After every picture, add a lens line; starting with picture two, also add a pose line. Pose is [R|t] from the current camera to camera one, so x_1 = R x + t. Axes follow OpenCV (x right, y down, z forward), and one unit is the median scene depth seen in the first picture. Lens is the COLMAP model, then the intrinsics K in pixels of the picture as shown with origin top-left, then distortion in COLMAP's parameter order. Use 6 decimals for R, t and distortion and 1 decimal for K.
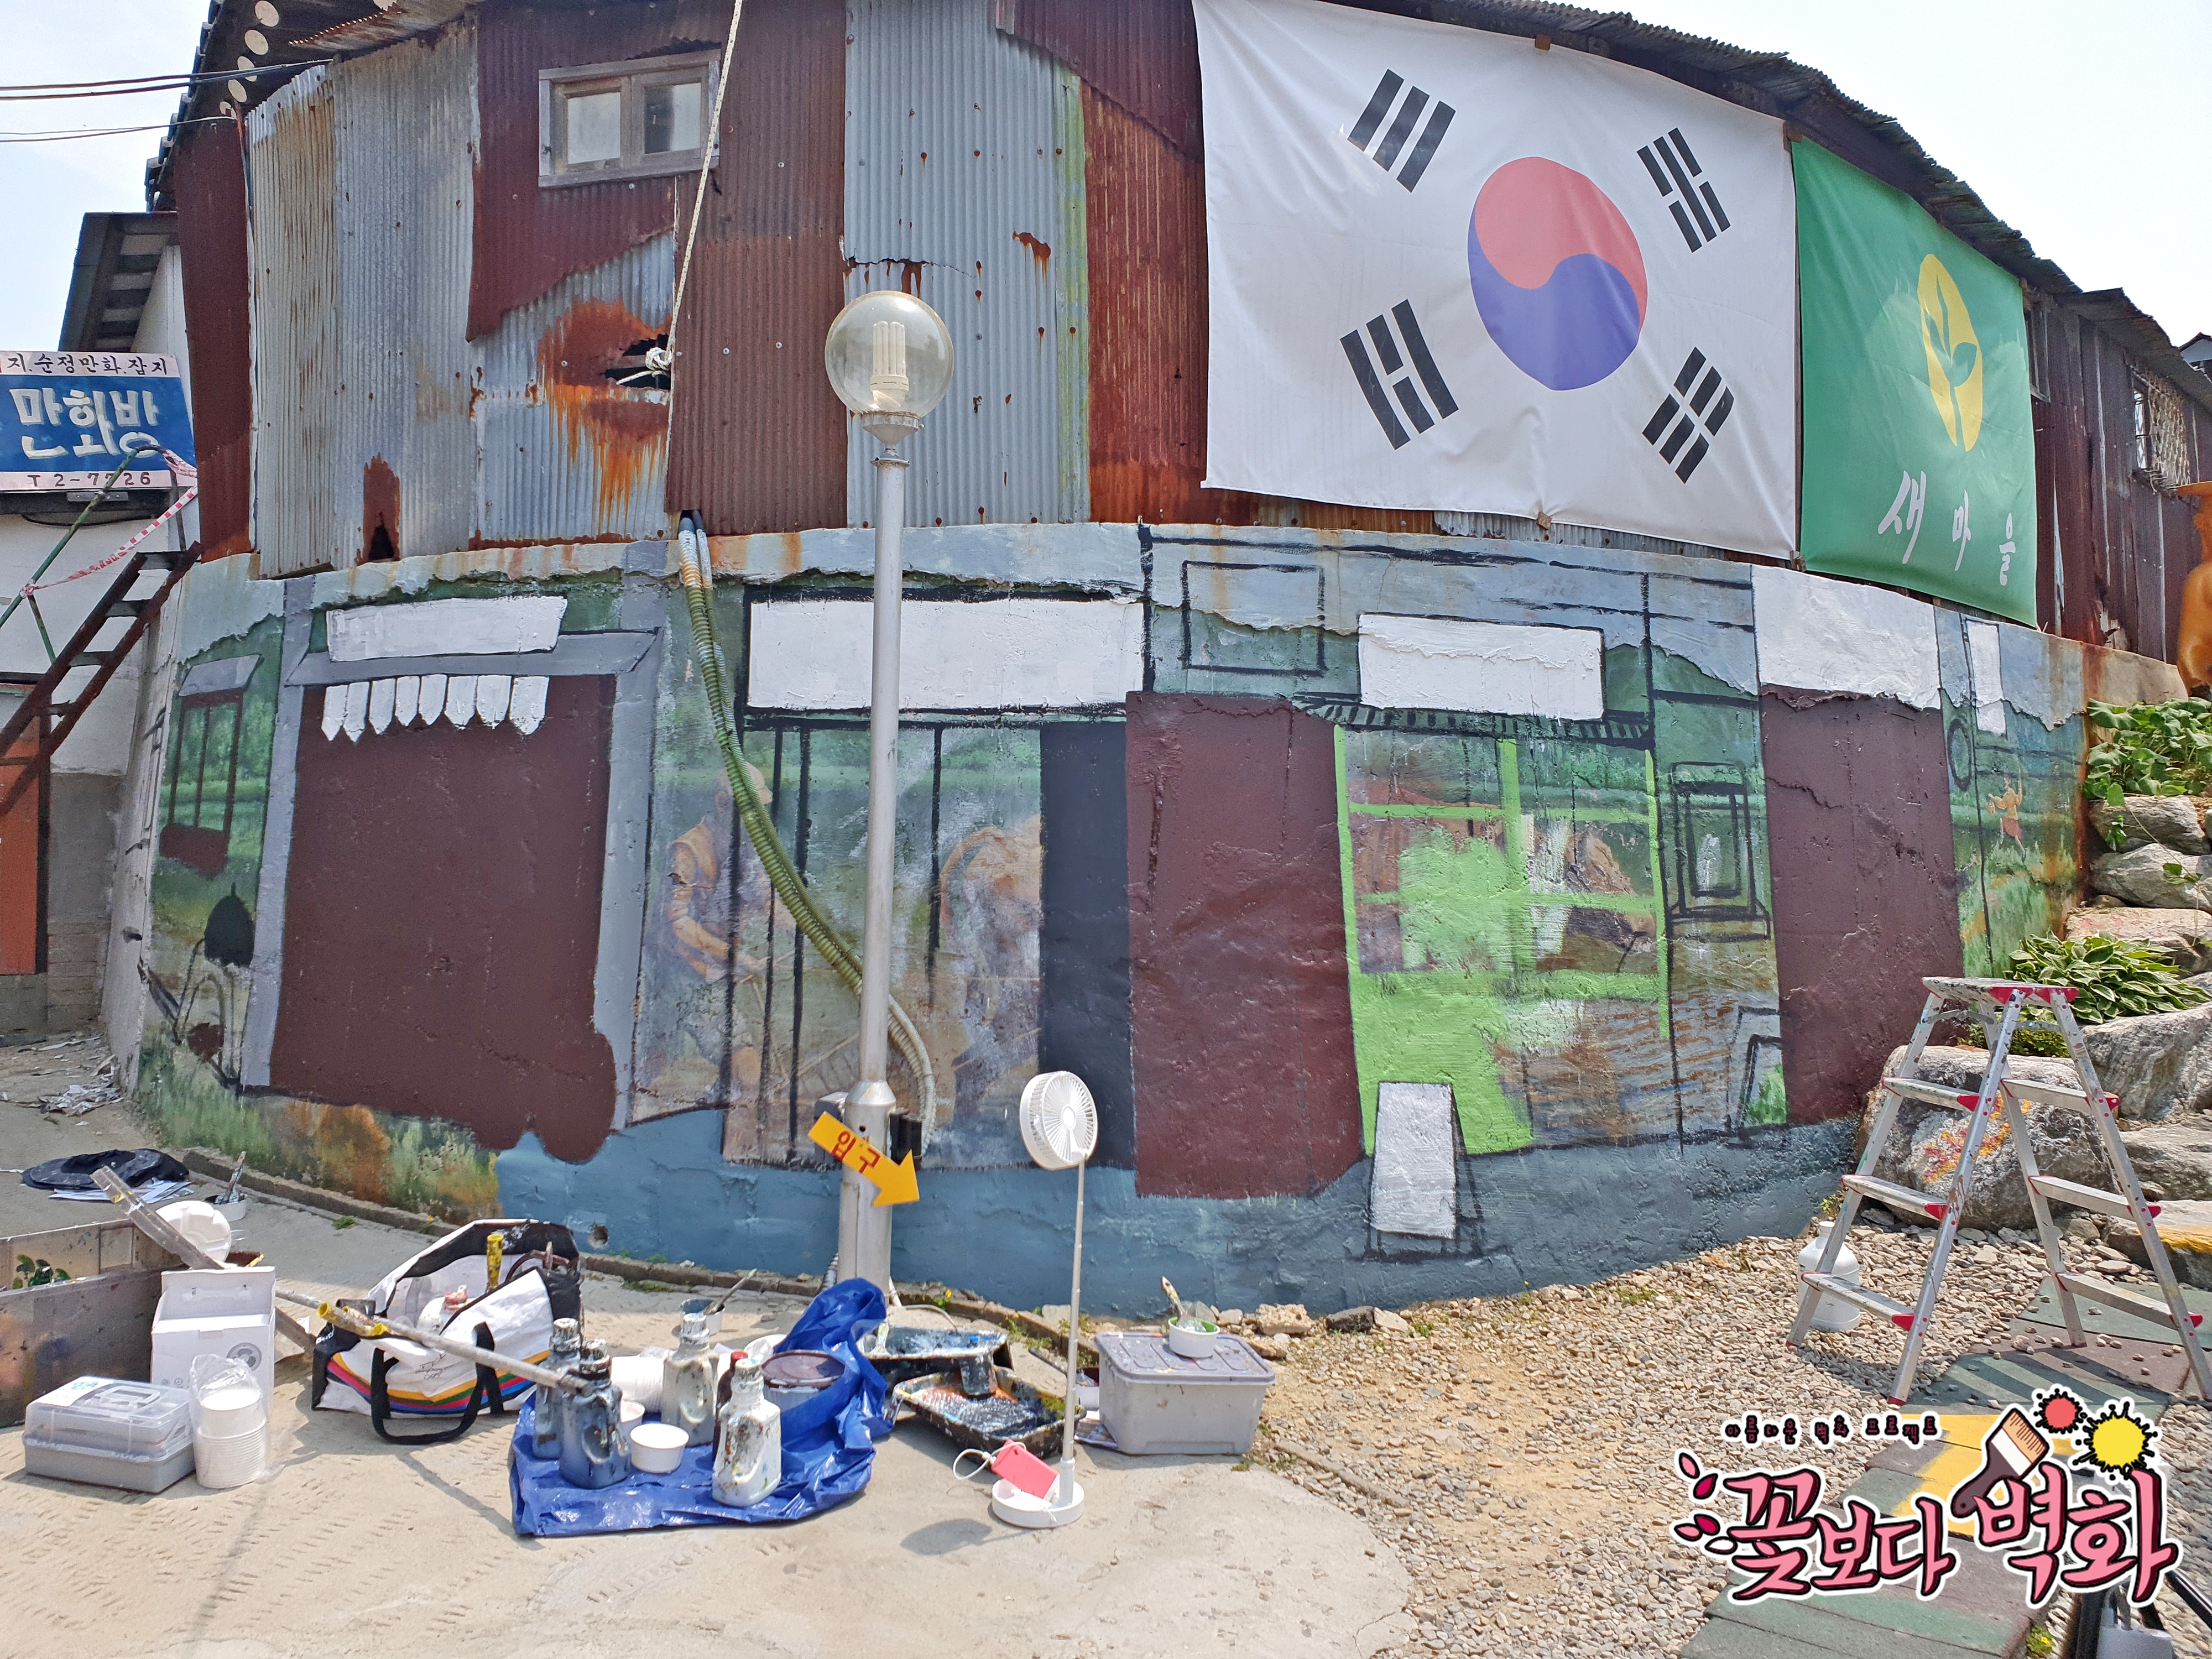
lens RADIAL K [[1711.4, 0, 1088.1], [0, 1711.4, 832.1], [0, 0, 1]] dist [0.020426, -0.003421]
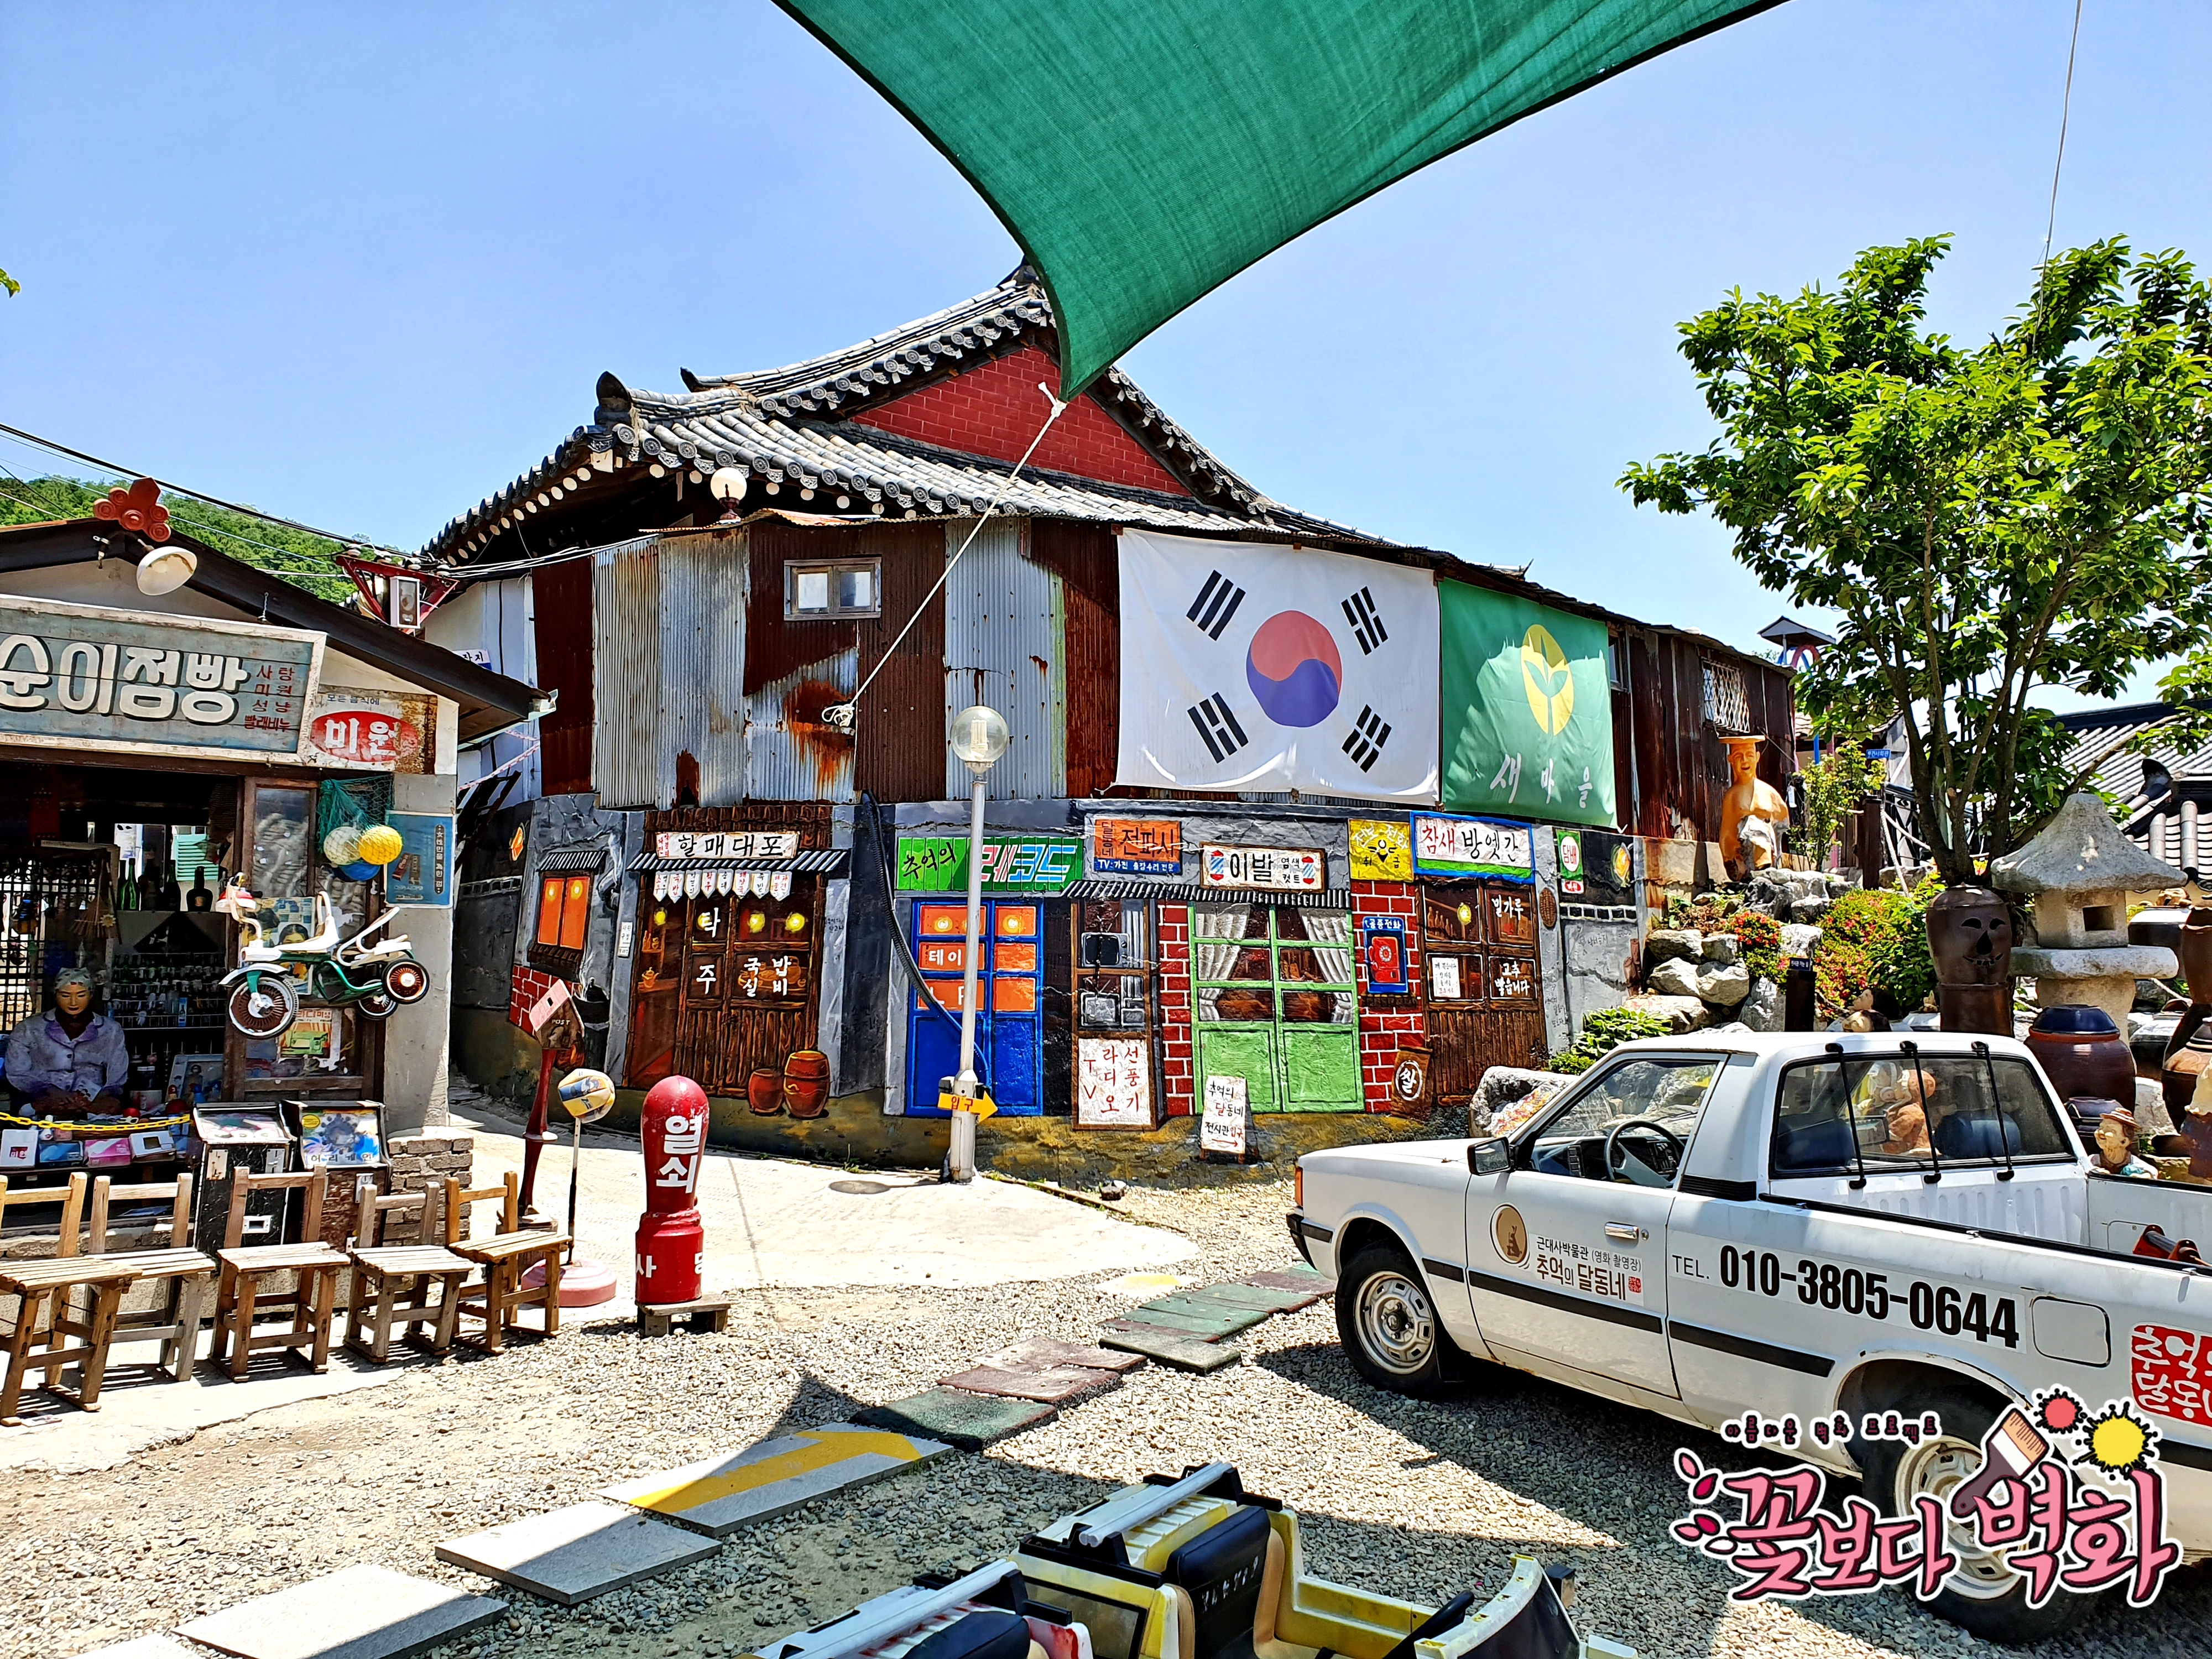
lens RADIAL K [[1744.0, 0, 1106.0], [0, 1744.0, 829.5], [0, 0, 1]] dist [0.186101, -0.362334]
pose [[0.998246, 0.008174, 0.058636, -0.069174], [-0.004903, 0.998435, -0.055709, -0.027705], [-0.059000, 0.055324, 0.996724, -1.005437]]
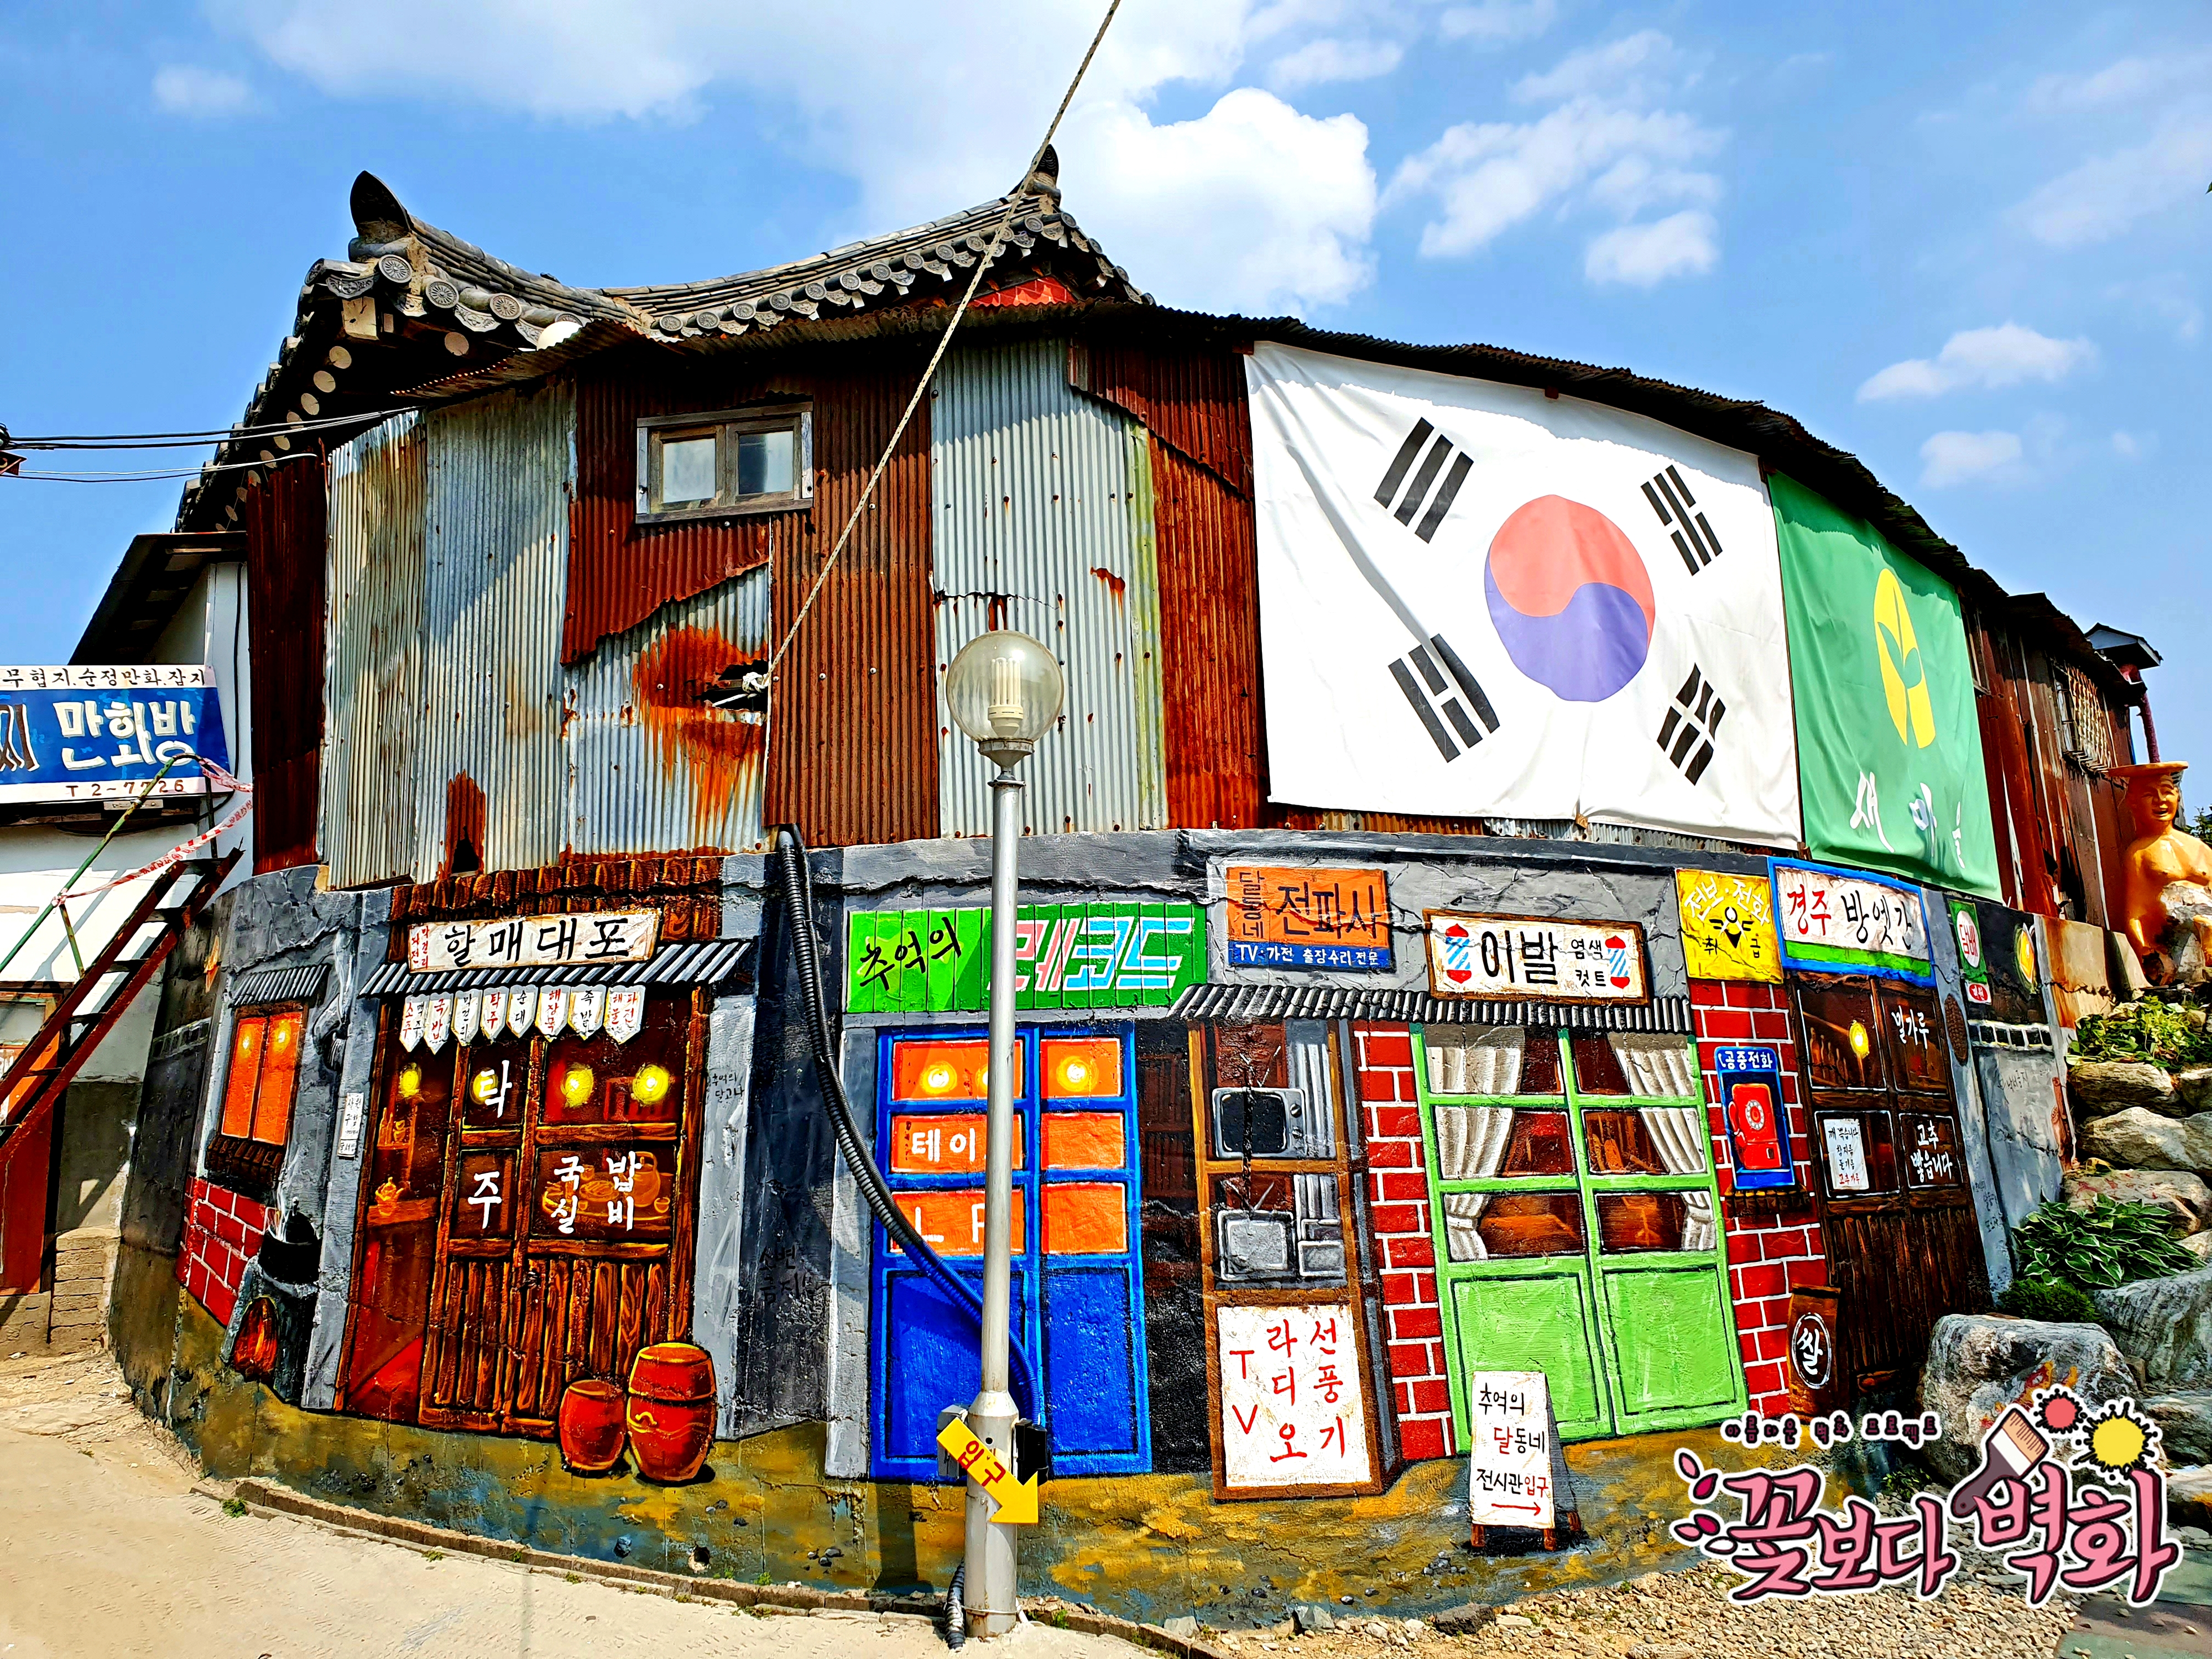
lens RADIAL K [[1733.5, 0, 1091.2], [0, 1733.5, 848.0], [0, 0, 1]] dist [-0.017934, 0.057670]
pose [[0.998293, -0.014098, 0.056682, -0.102259], [0.021925, 0.989920, -0.139923, -0.021509], [-0.054138, 0.140927, 0.988539, -0.044639]]
